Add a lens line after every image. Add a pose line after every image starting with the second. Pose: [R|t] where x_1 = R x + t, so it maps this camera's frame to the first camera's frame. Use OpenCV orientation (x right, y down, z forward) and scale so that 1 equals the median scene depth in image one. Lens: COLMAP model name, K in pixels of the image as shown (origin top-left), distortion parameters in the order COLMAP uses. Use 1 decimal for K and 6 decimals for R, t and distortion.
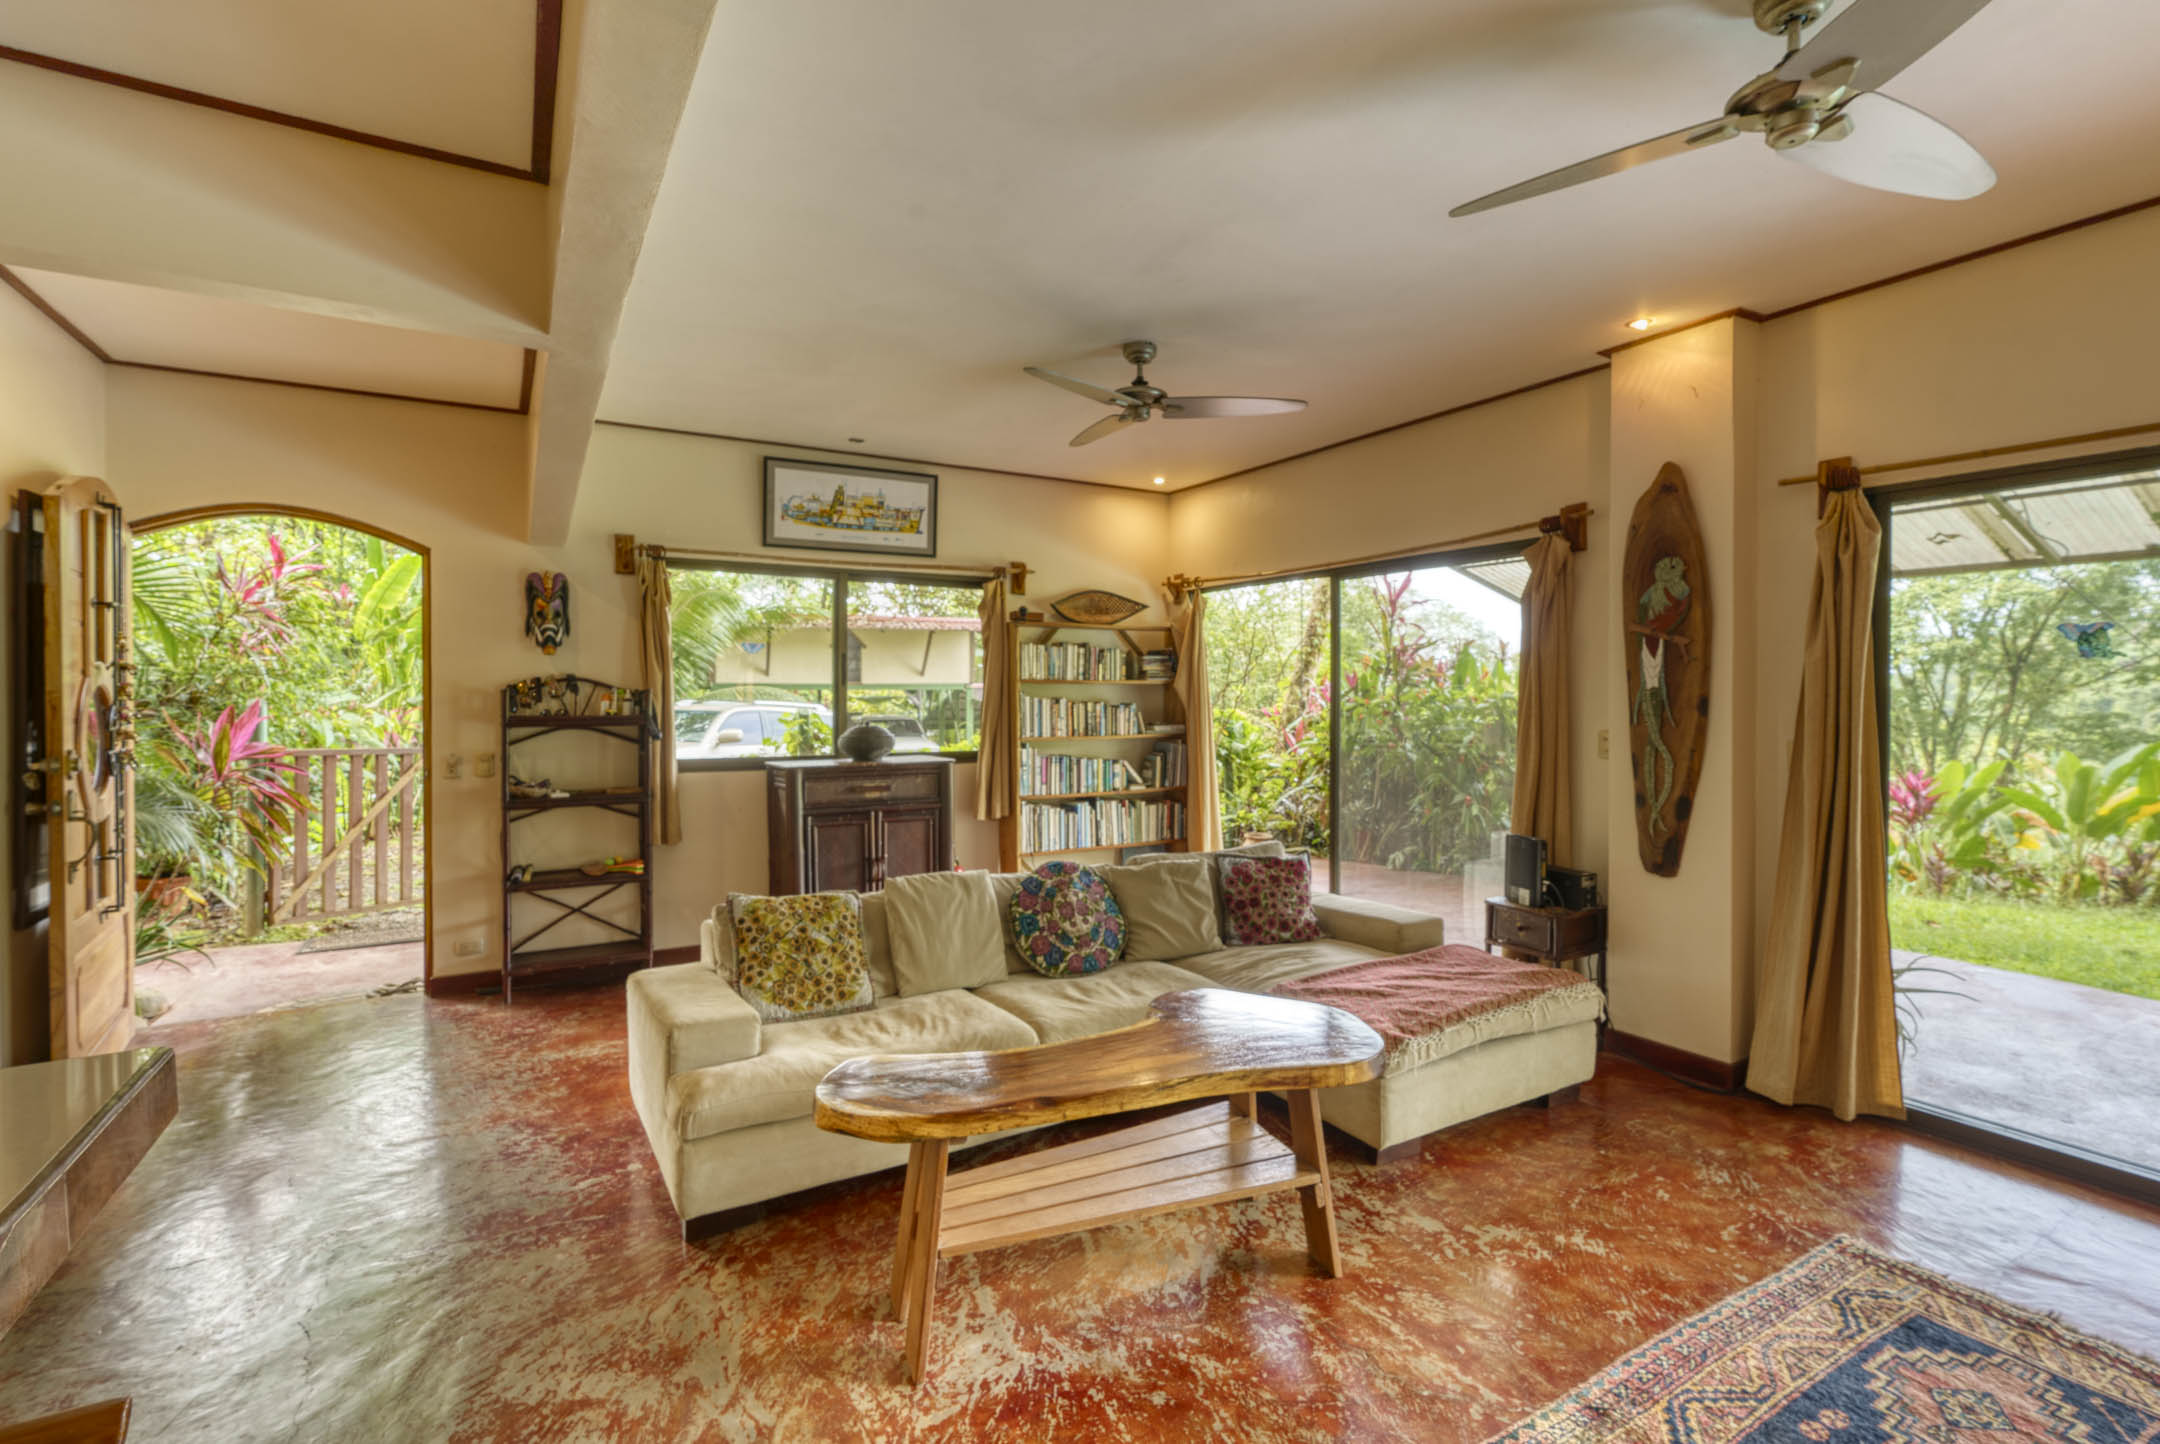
lens RADIAL K [[982.1, 0, 1097.4], [0, 982.1, 700.7], [0, 0, 1]] dist [-0.002213, 0.000798]
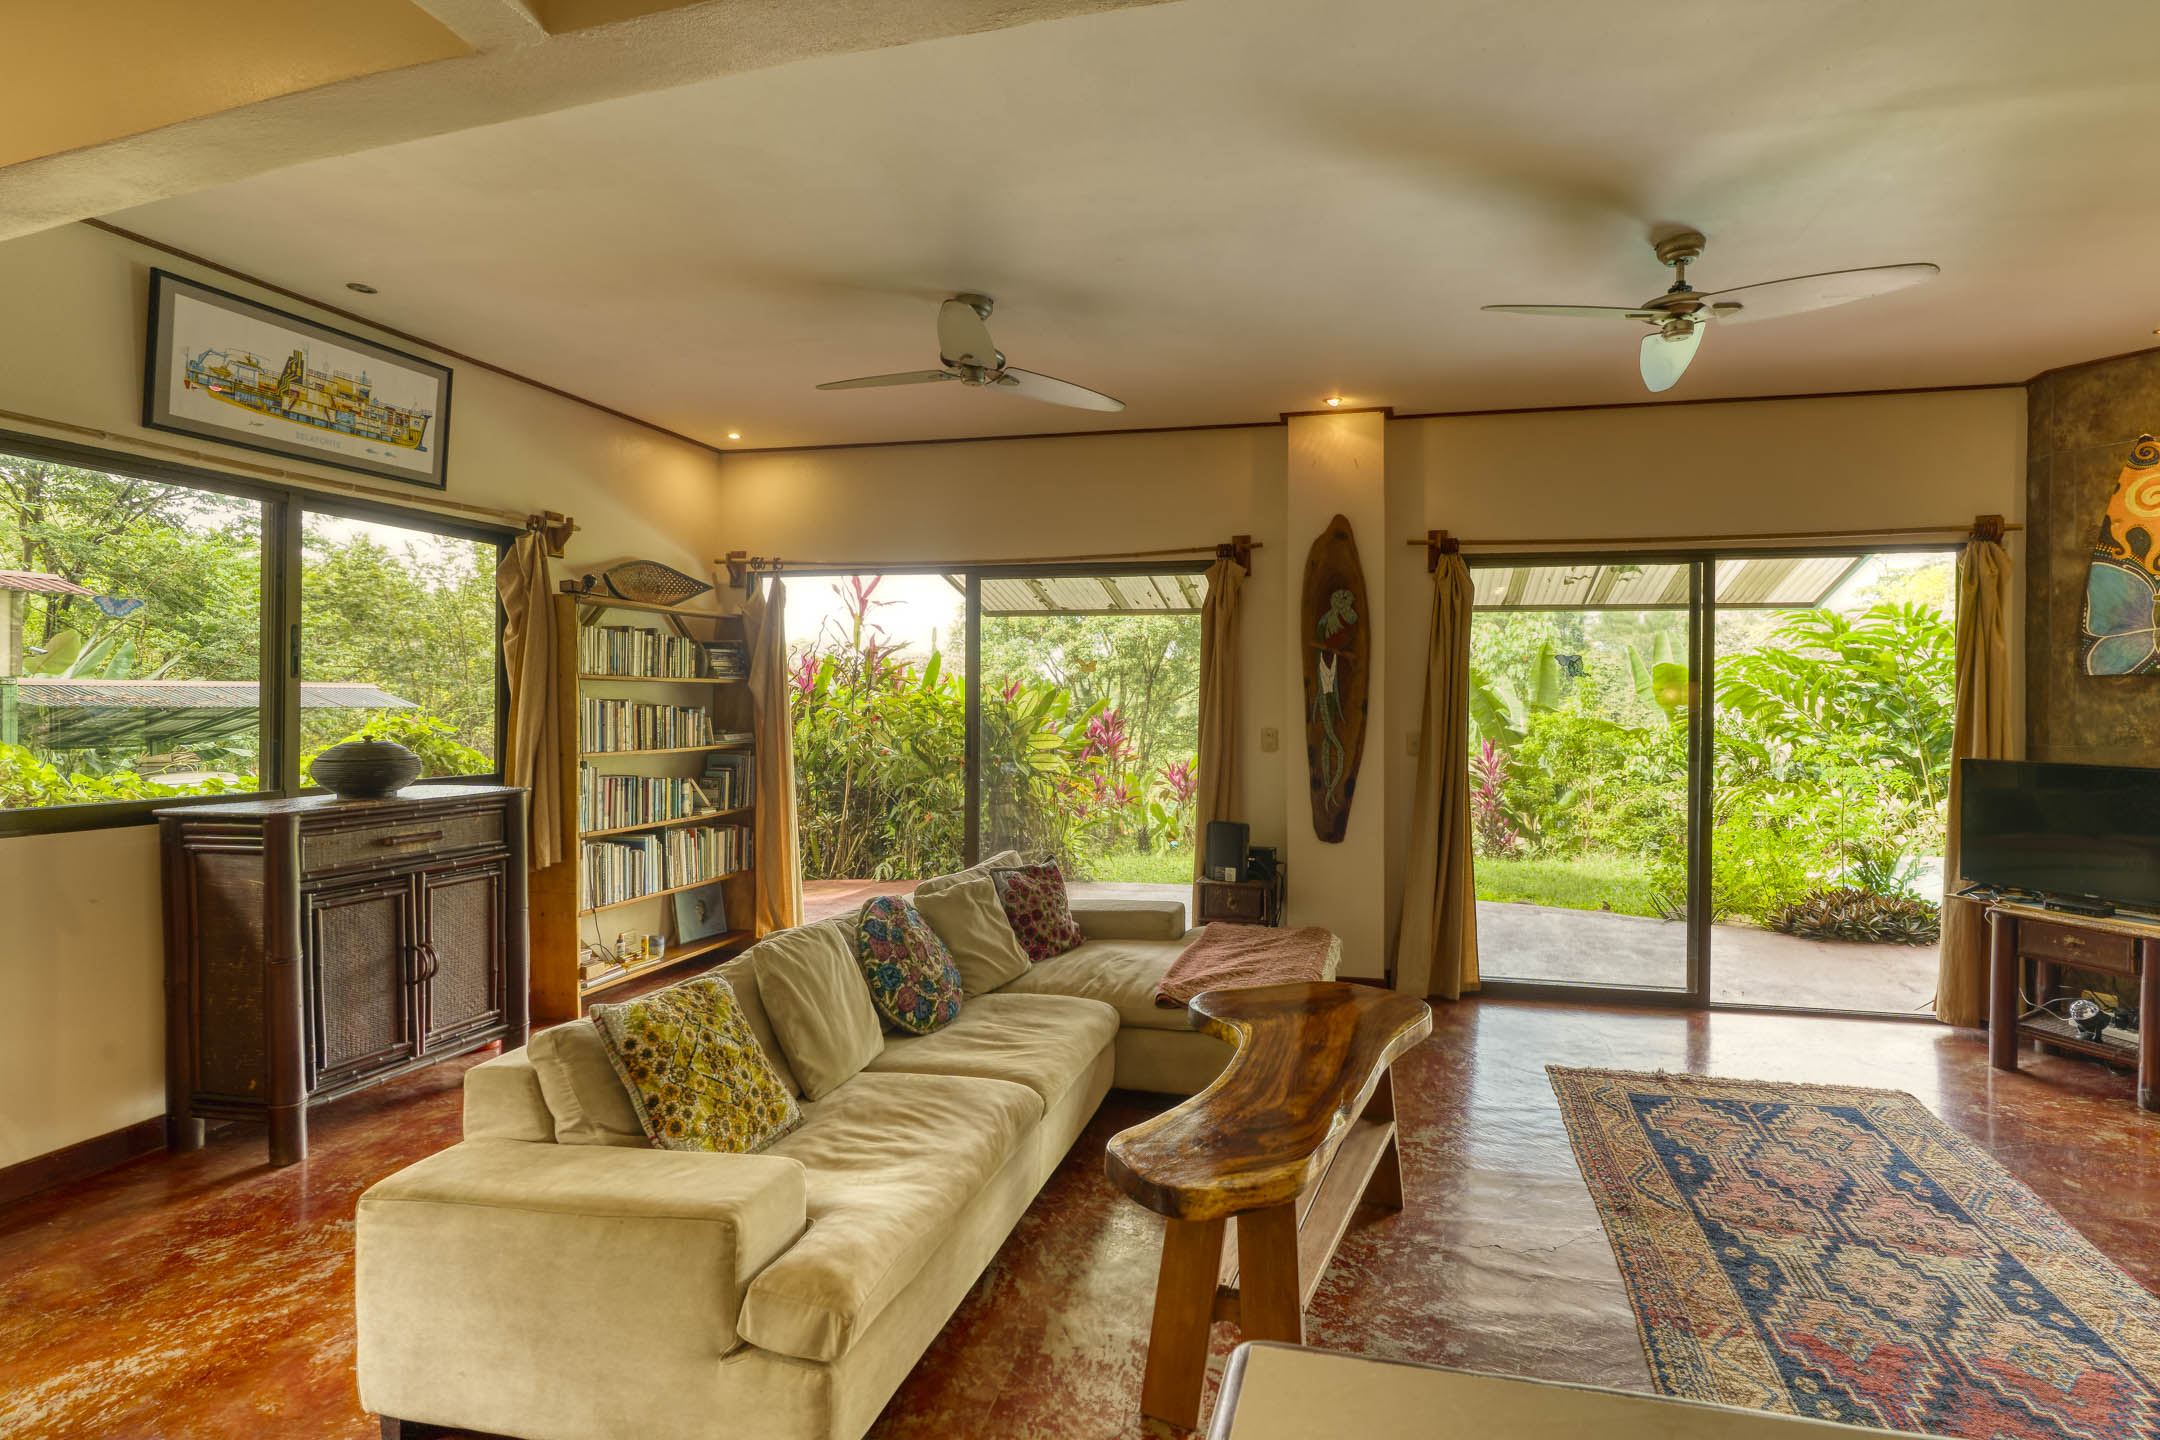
lens RADIAL K [[1016.5, 0, 1198.1], [0, 1016.5, 702.5], [0, 0, 1]] dist [-0.006018, 0.003800]
pose [[0.685633, 0.002235, 0.727944, -0.423117], [0.000615, 0.999993, -0.003650, 0.003429], [-0.727947, 0.002950, 0.685627, 0.198464]]
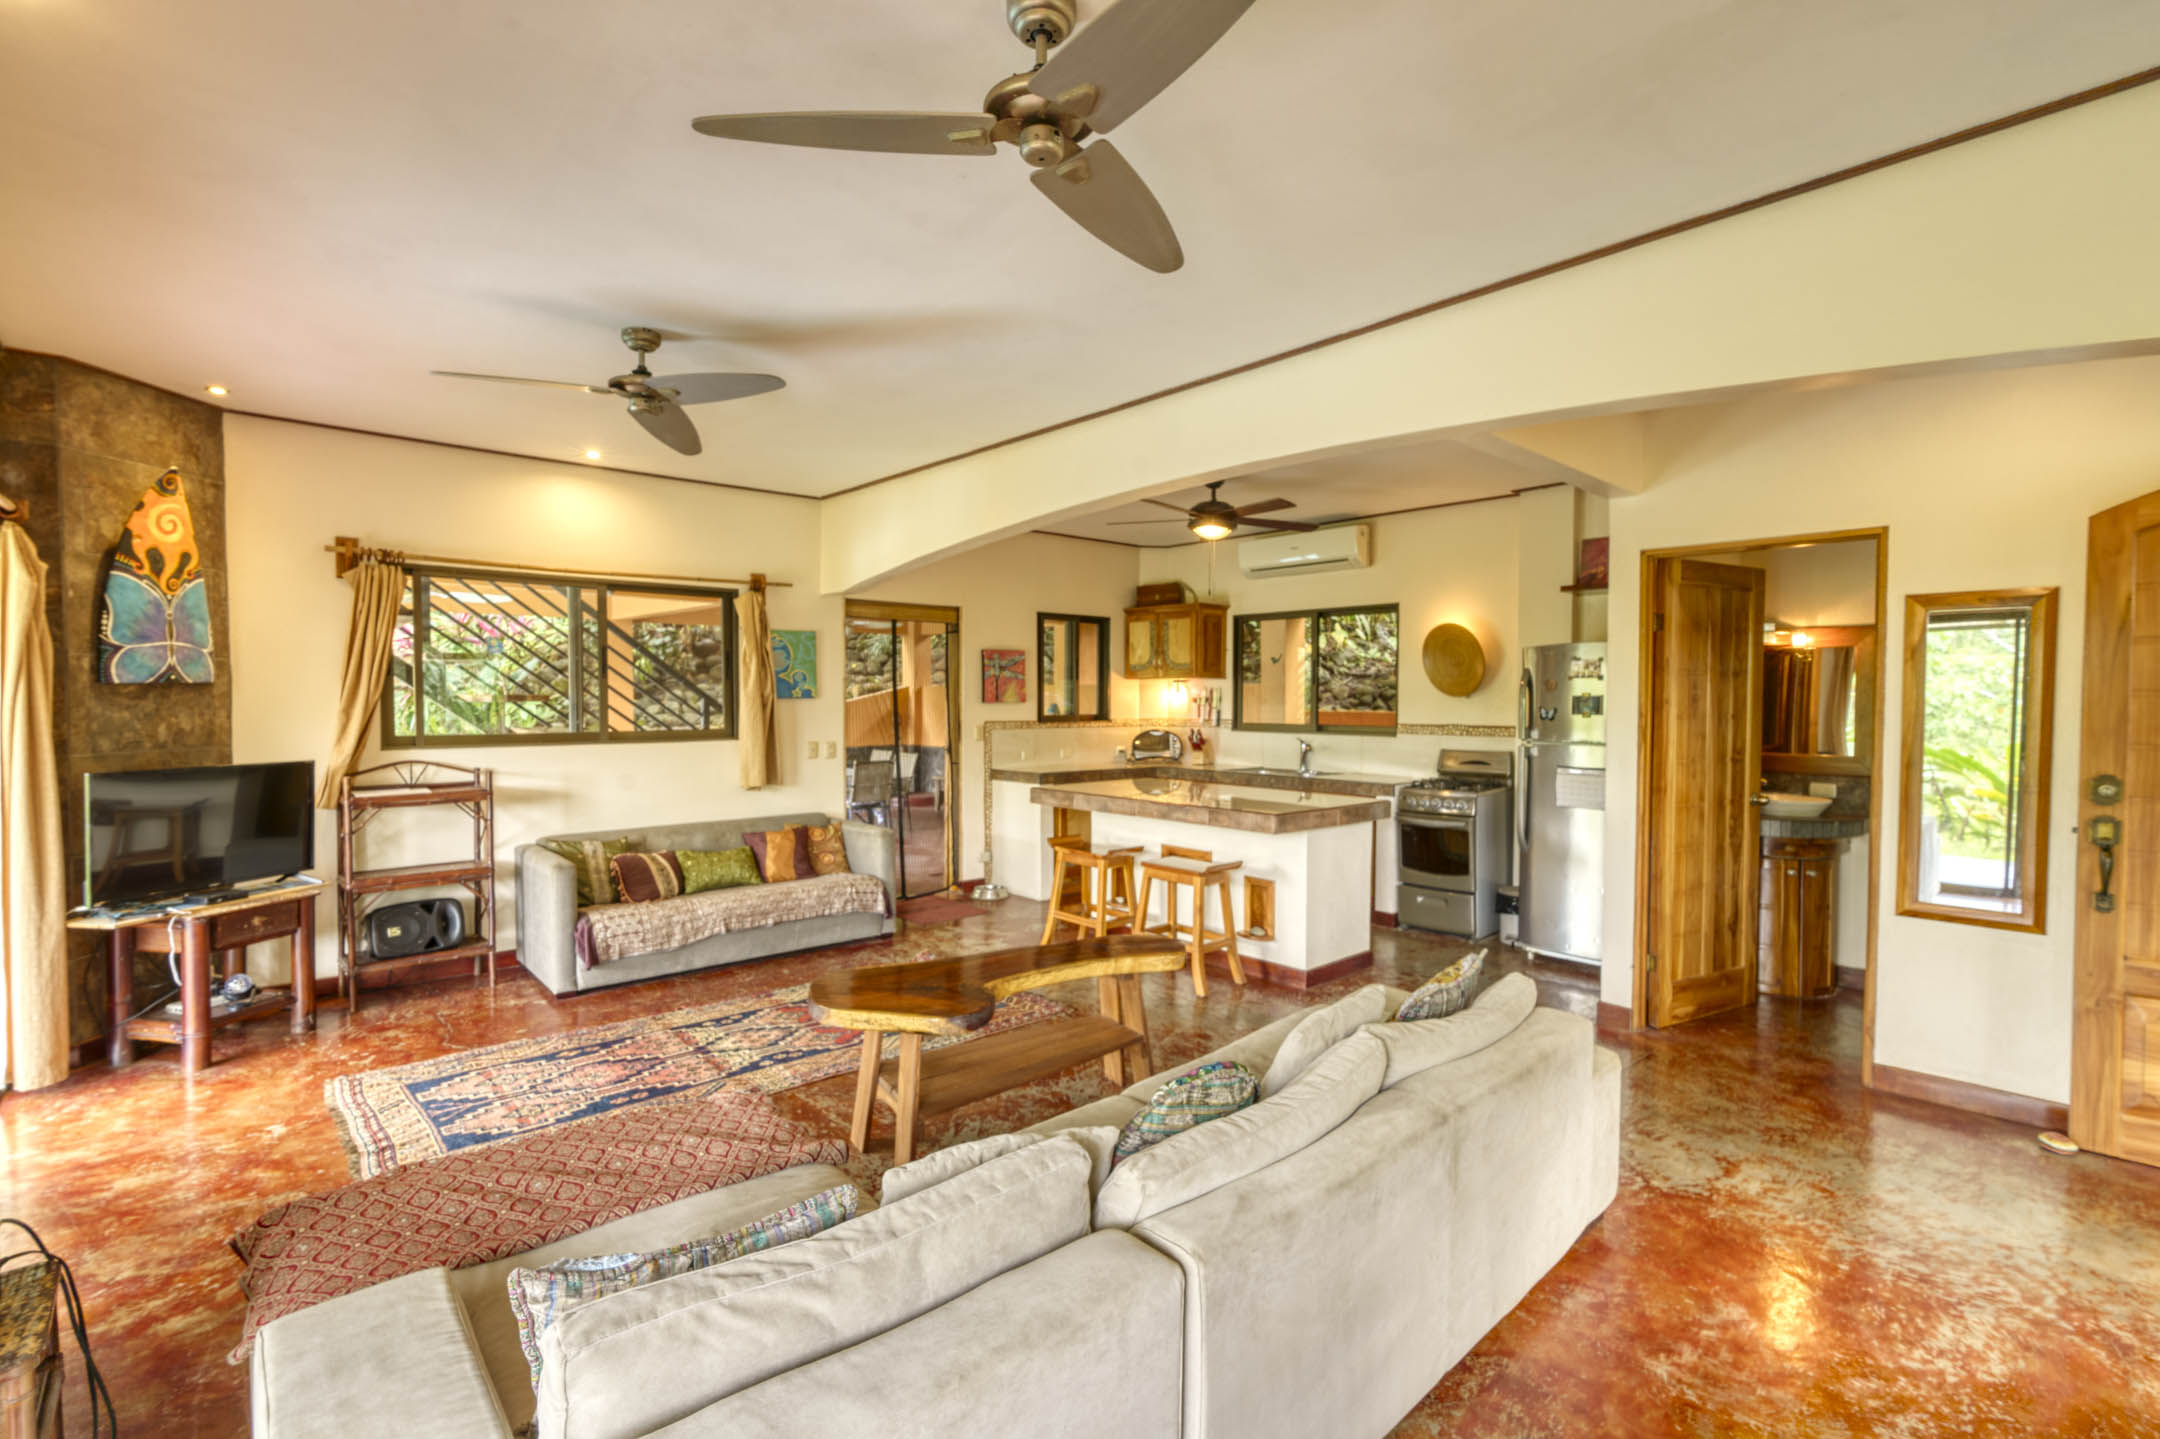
lens RADIAL K [[982.1, 0, 1097.4], [0, 982.1, 698.2], [0, 0, 1]] dist [-0.002213, 0.000798]
pose [[-0.982424, -0.004034, -0.186620, 0.095398], [-0.005981, 0.999933, 0.009871, -0.025053], [0.186568, 0.010814, -0.982382, 1.325468]]
